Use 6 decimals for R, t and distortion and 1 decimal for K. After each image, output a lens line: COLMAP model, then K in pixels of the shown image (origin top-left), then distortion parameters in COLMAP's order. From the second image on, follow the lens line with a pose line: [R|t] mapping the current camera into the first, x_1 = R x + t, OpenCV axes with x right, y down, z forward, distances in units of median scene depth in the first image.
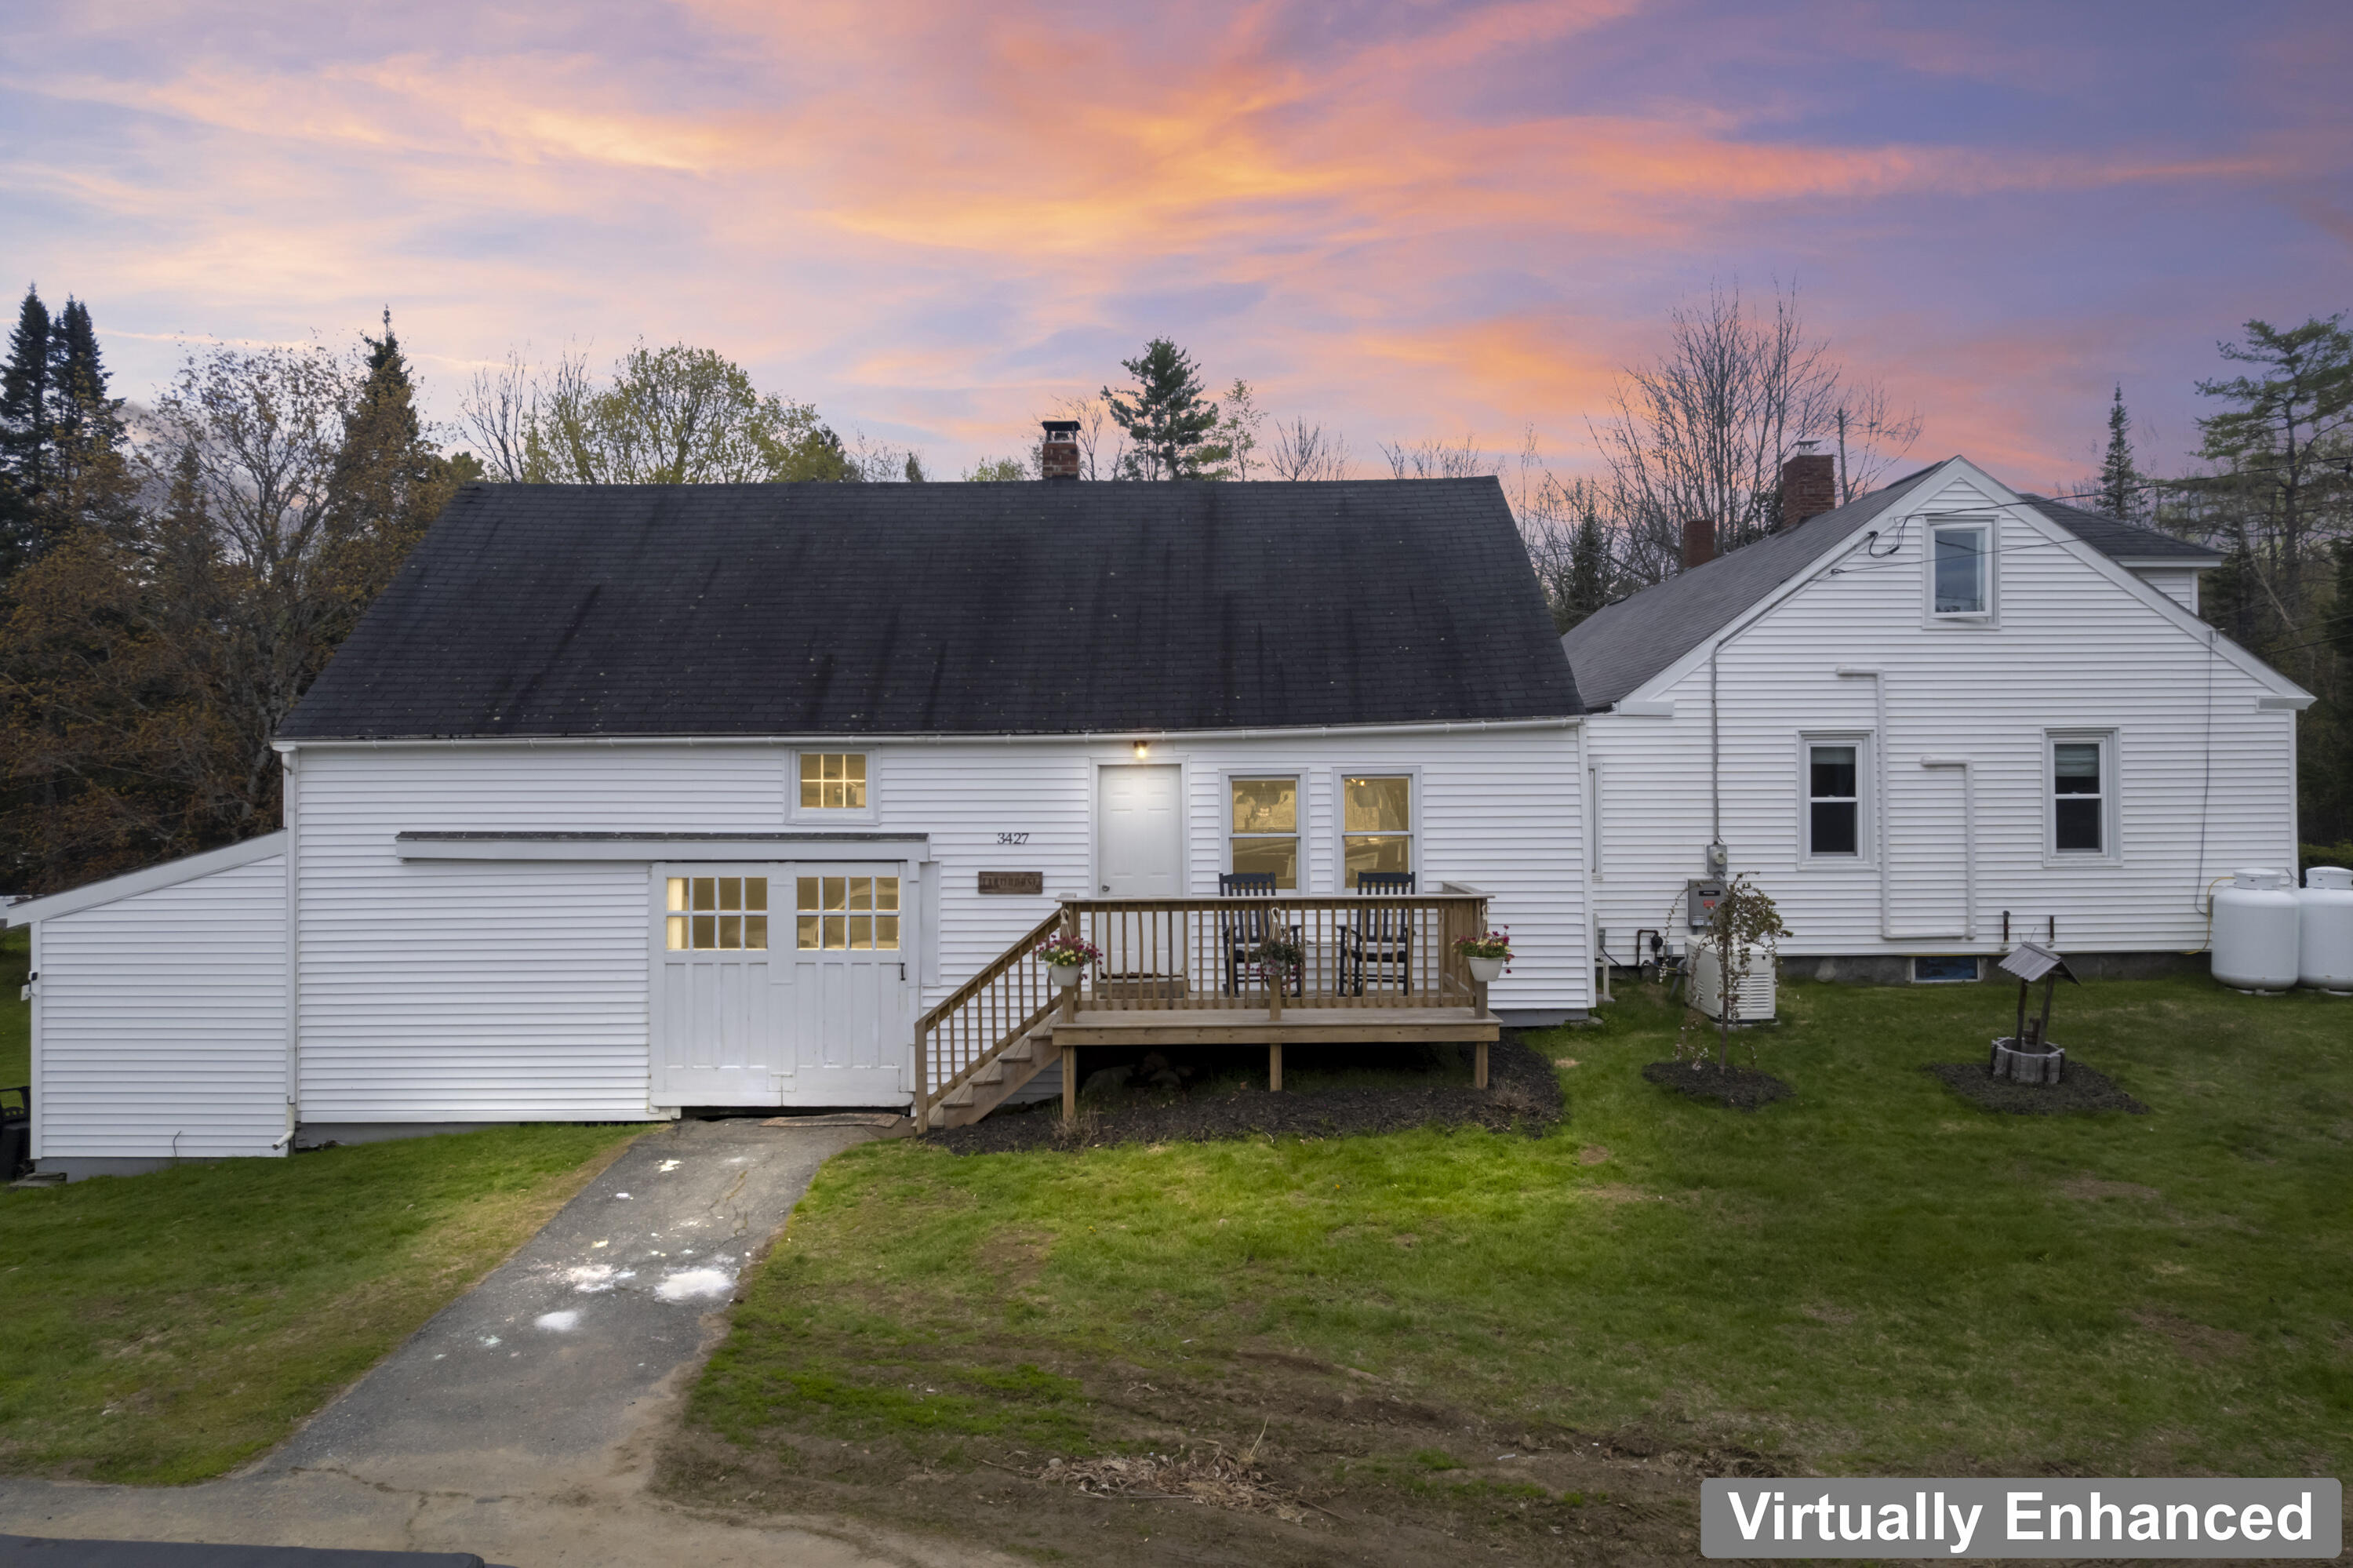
lens RADIAL K [[1504.9, 0, 1181.8], [0, 1504.9, 788.7], [0, 0, 1]] dist [-0.066076, 0.057814]
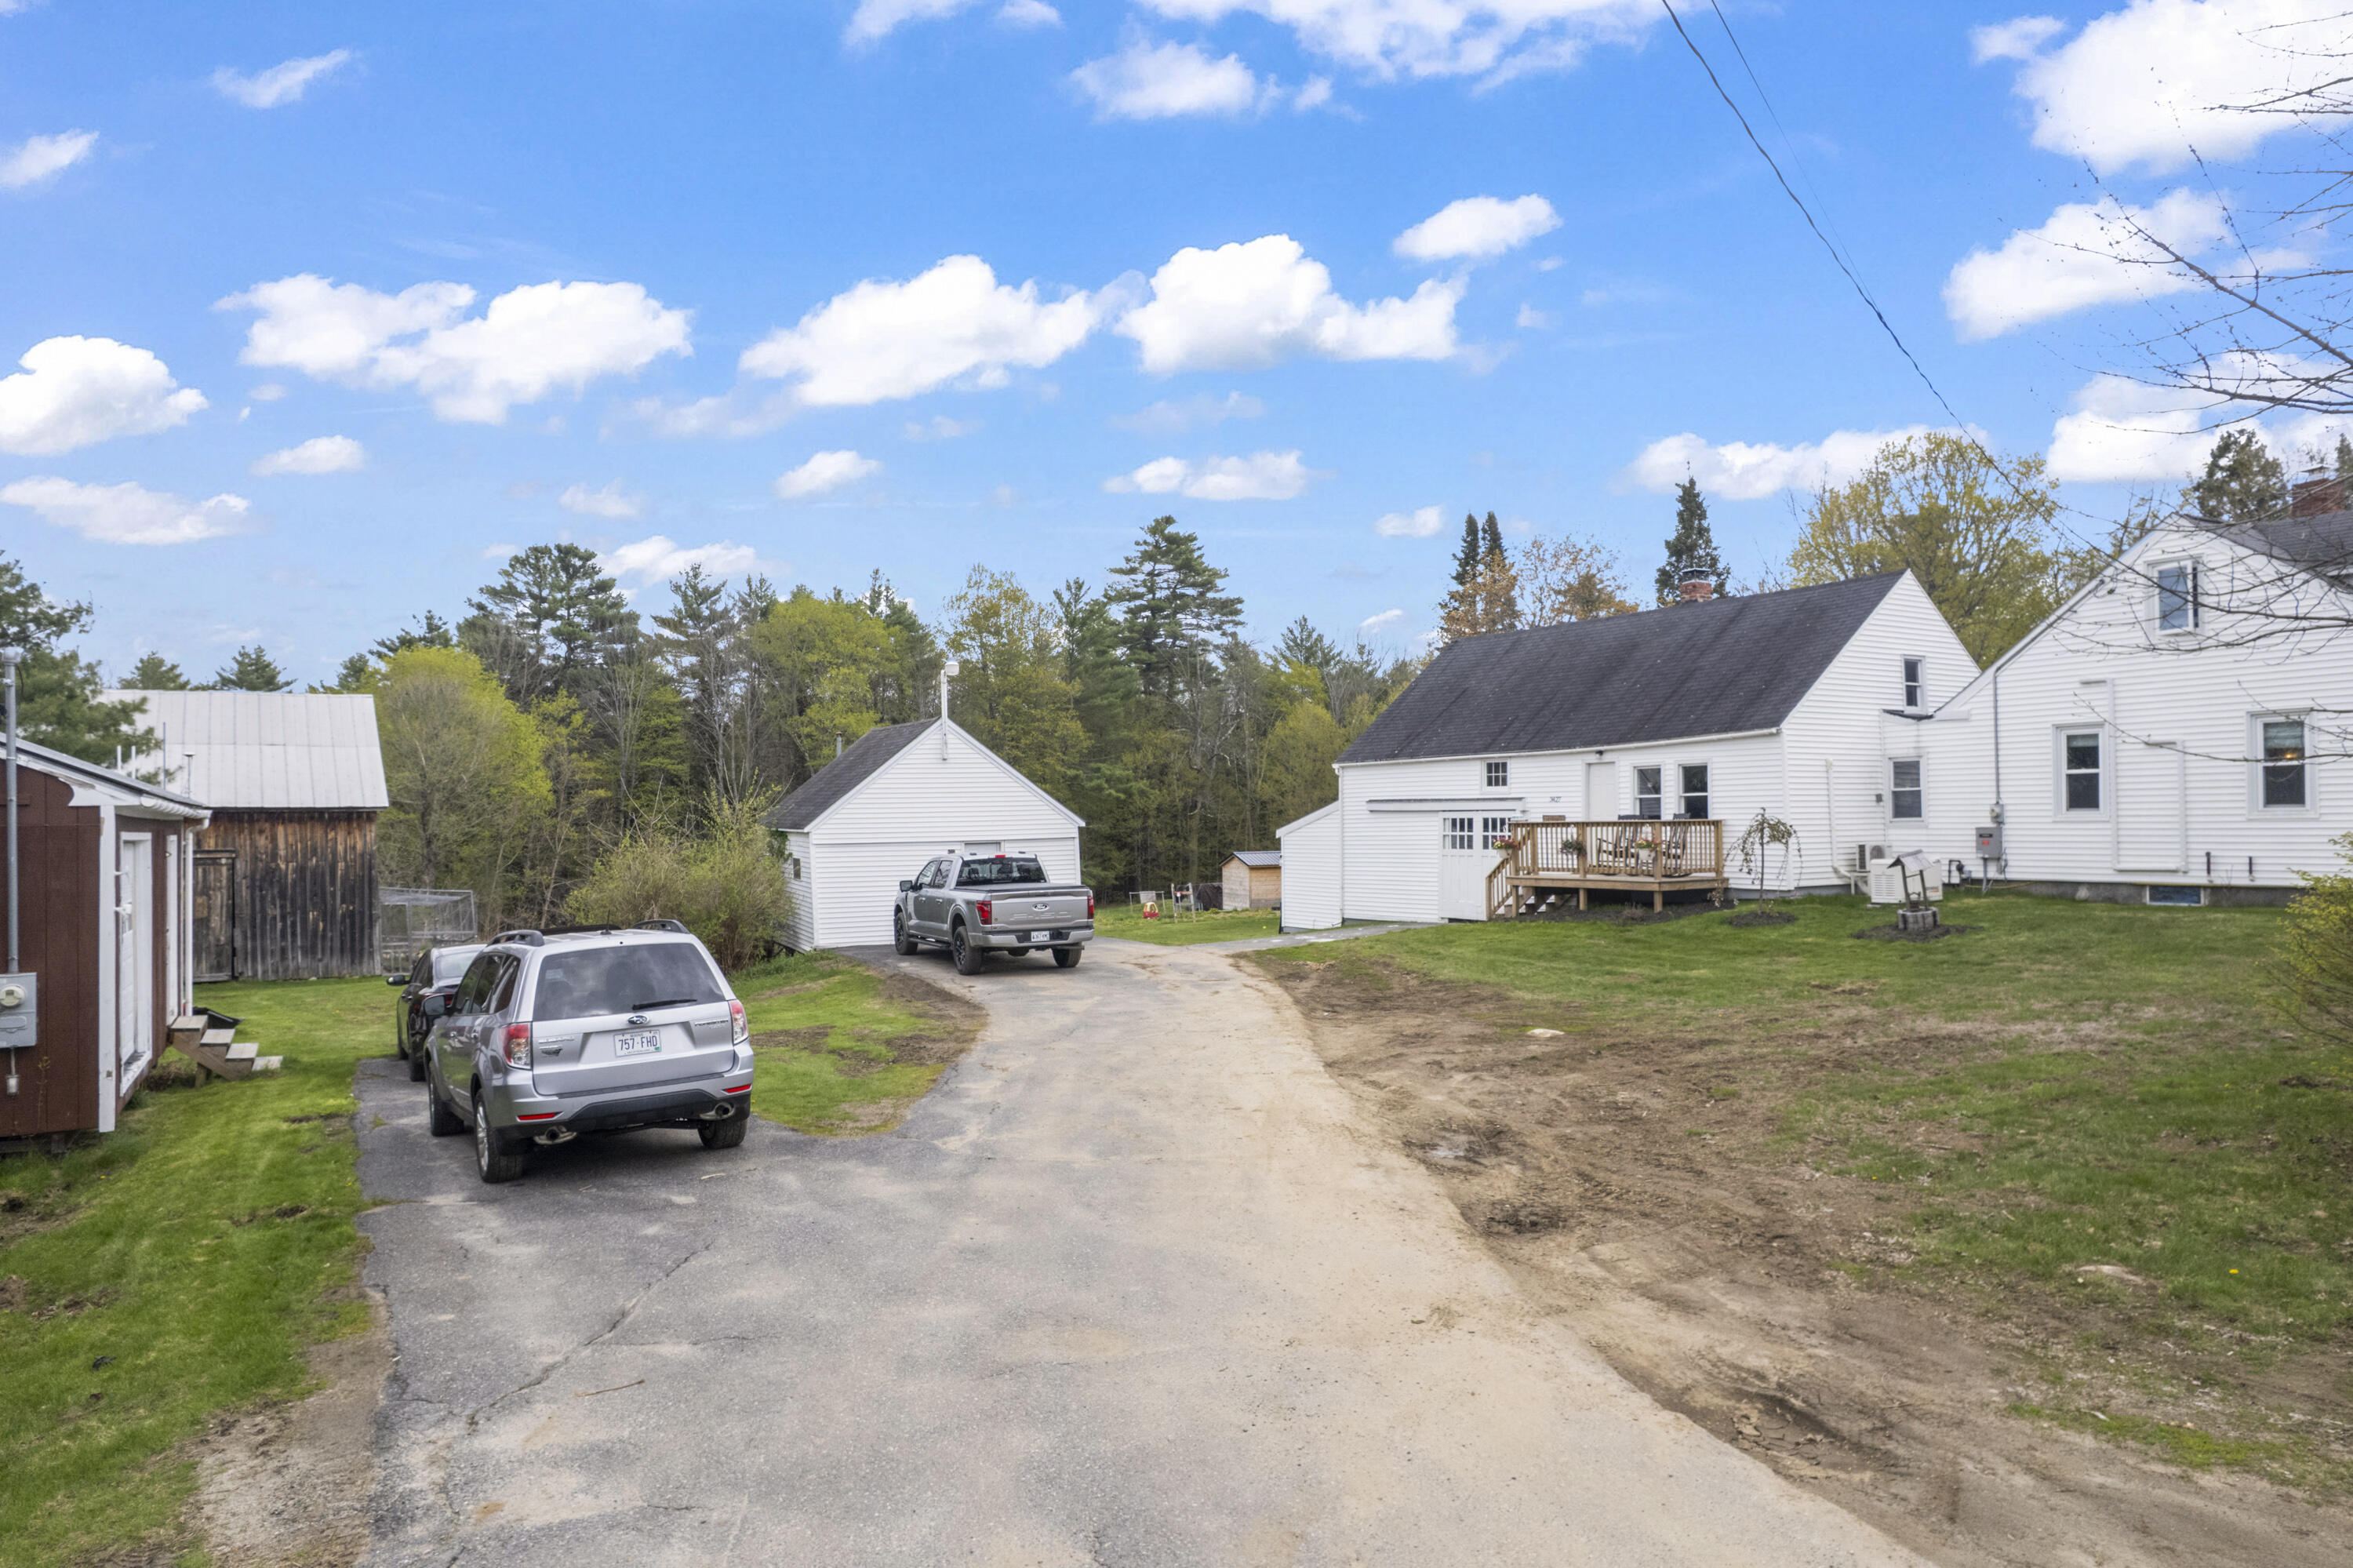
lens RADIAL K [[1520.1, 0, 1169.2], [0, 1520.1, 785.2], [0, 0, 1]] dist [-0.086318, 0.073353]
pose [[0.514152, -0.019747, -0.857472, 1.431432], [0.004036, 0.999780, -0.020604, 0.054935], [0.857690, 0.007133, 0.514118, -0.561720]]
